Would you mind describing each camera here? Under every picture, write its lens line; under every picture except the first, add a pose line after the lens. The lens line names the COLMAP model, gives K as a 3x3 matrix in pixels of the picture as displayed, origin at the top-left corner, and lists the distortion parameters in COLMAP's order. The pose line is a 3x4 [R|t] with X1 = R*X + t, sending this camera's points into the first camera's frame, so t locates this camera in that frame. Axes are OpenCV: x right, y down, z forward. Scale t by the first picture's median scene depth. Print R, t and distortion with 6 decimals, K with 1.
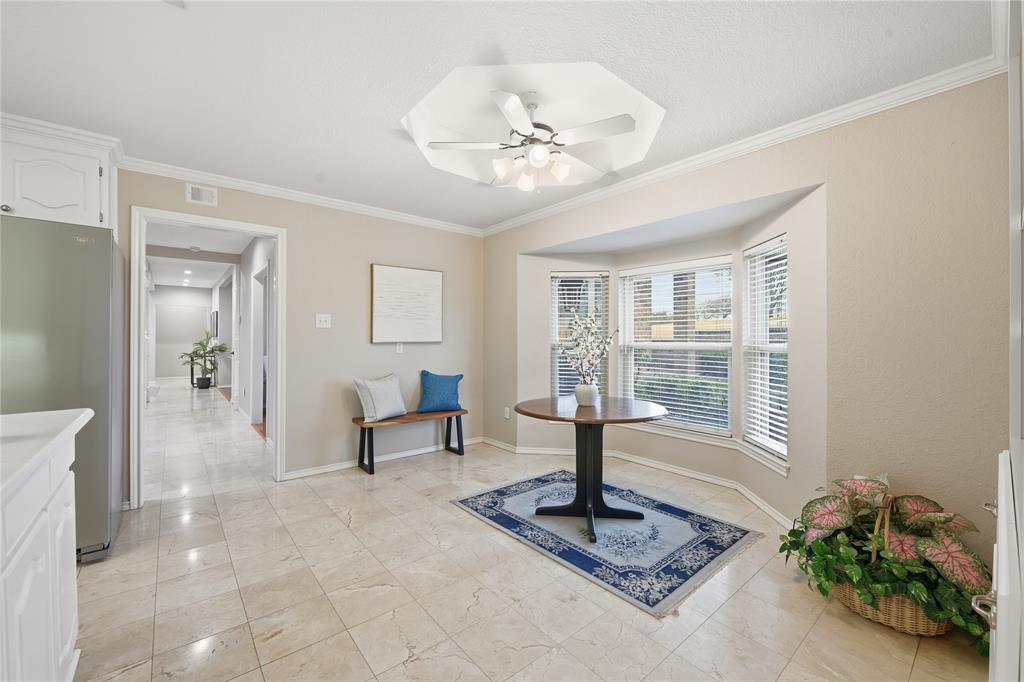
lens RADIAL K [[409.5, 0, 511.6], [0, 409.5, 335.4], [0, 0, 1]] dist [-0.004265, -0.000102]
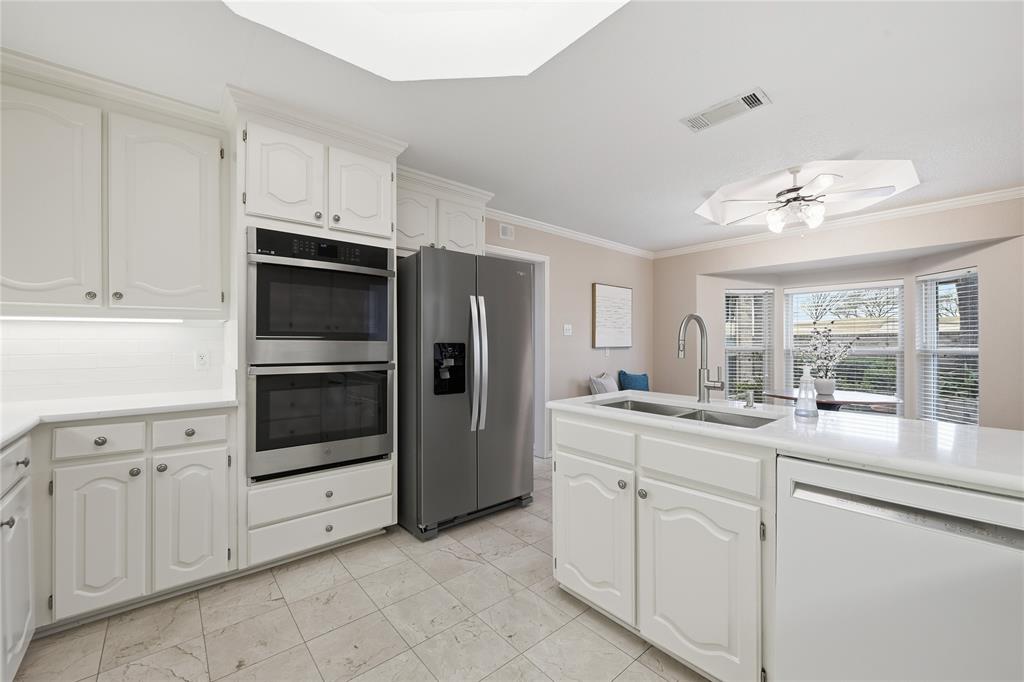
lens RADIAL K [[409.5, 0, 512.1], [0, 409.5, 344.9], [0, 0, 1]] dist [-0.004265, -0.000102]
pose [[0.999828, -0.000186, 0.018522, -0.611593], [0.000013, 0.999957, 0.009300, -0.001244], [-0.018523, -0.009298, 0.999785, -0.226619]]
